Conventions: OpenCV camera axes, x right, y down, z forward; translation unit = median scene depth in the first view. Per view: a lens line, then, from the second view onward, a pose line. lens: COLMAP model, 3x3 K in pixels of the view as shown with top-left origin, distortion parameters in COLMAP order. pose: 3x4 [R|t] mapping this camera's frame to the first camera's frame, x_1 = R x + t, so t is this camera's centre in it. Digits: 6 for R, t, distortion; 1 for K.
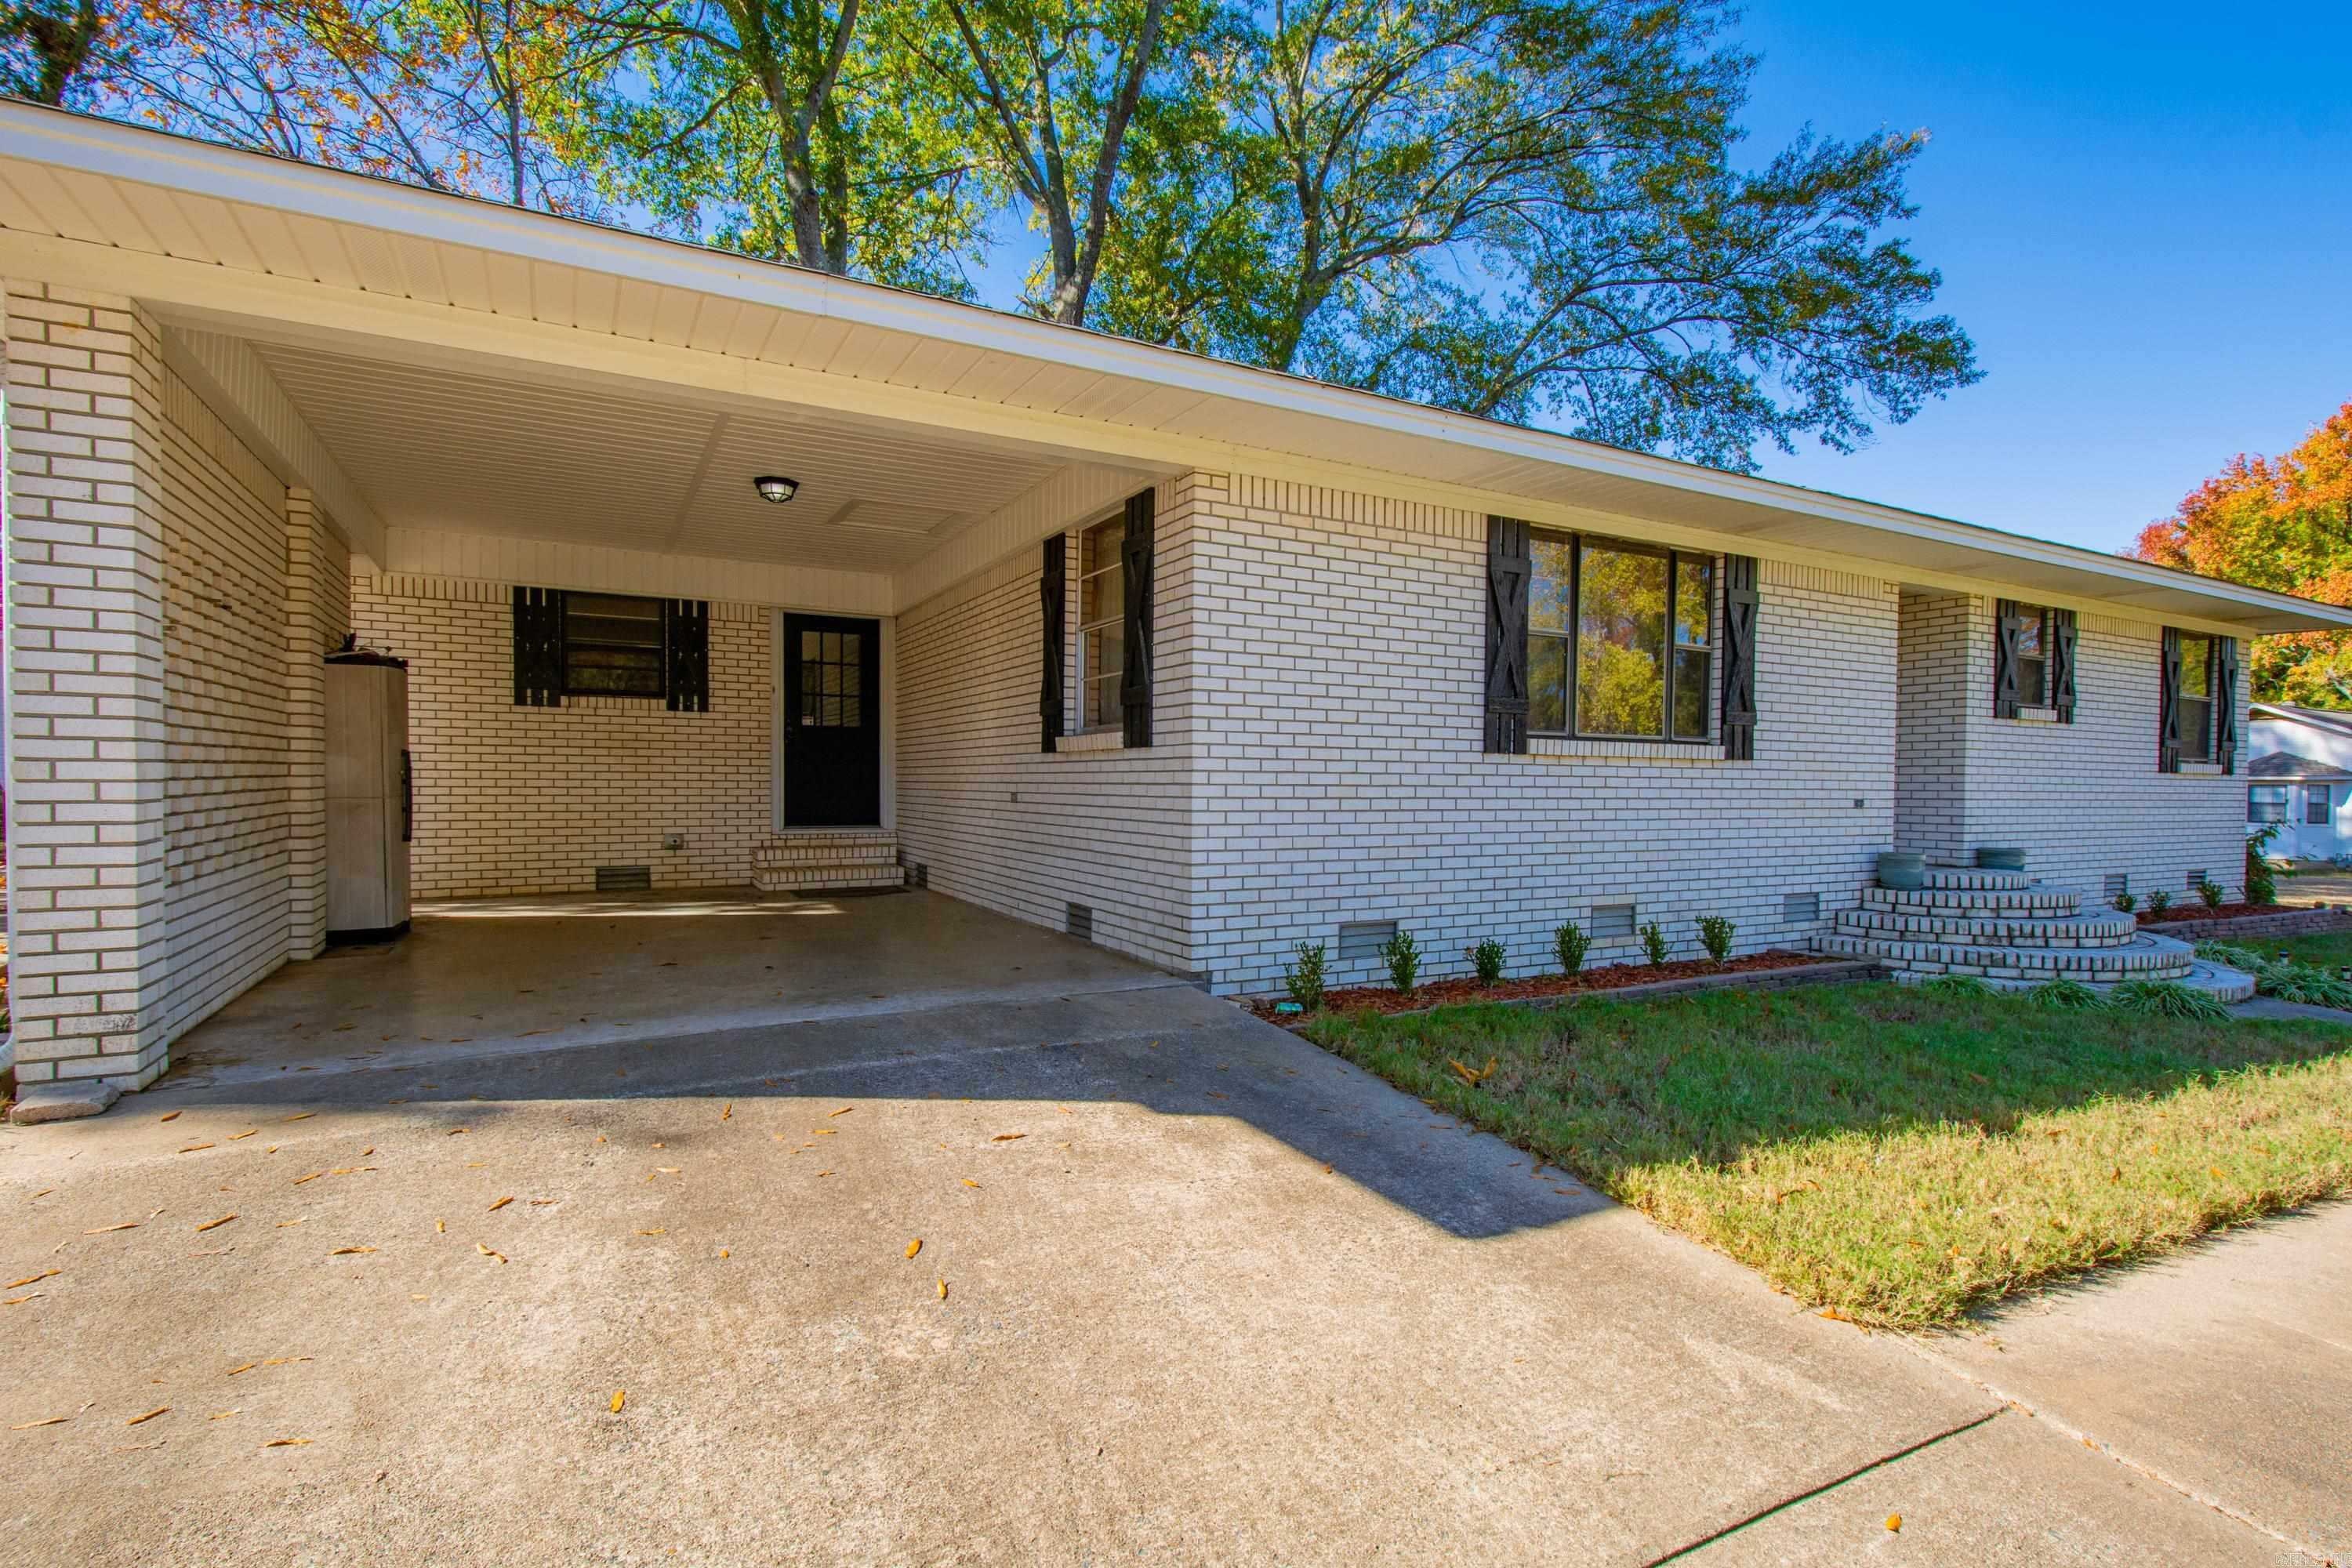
lens RADIAL K [[1098.9, 0, 1191.0], [0, 1098.9, 795.4], [0, 0, 1]] dist [0.014720, -0.004359]
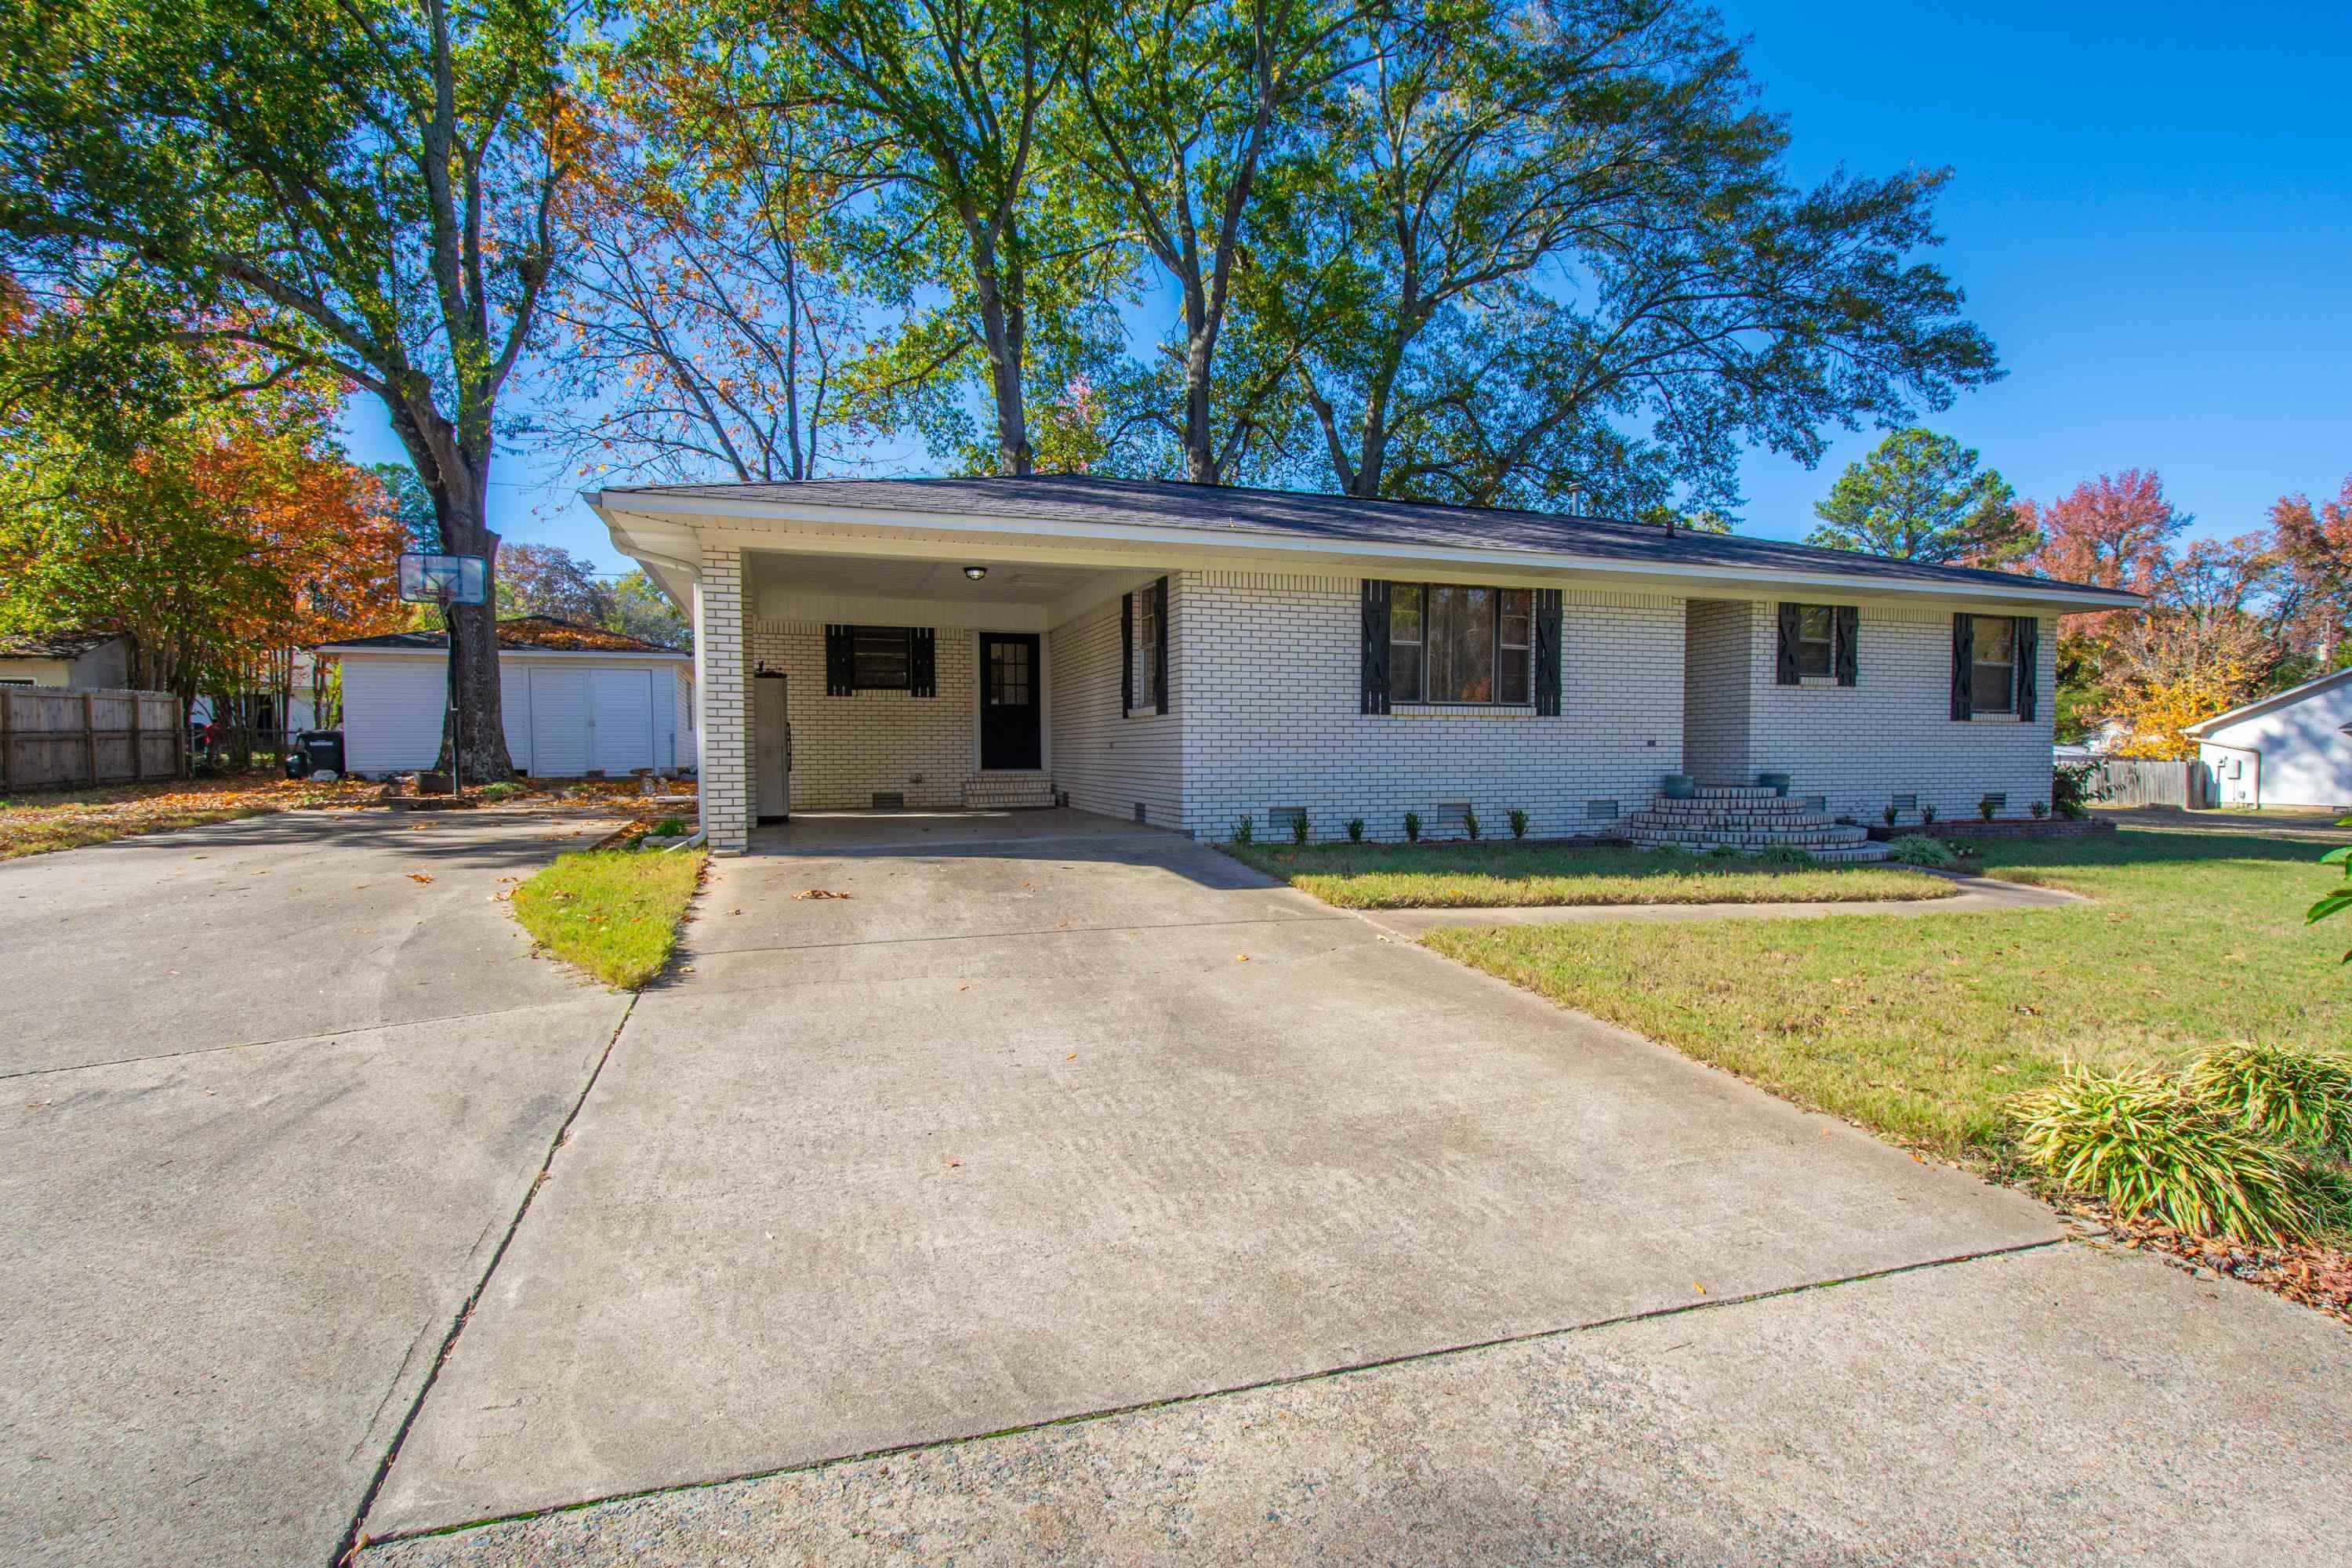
lens RADIAL K [[1098.9, 0, 1205.6], [0, 1098.9, 769.2], [0, 0, 1]] dist [0.014720, -0.004359]
pose [[0.988499, -0.008888, -0.150965, 0.177447], [0.009580, 0.999947, 0.003858, 0.024890], [0.150923, -0.005260, 0.988532, -0.484570]]
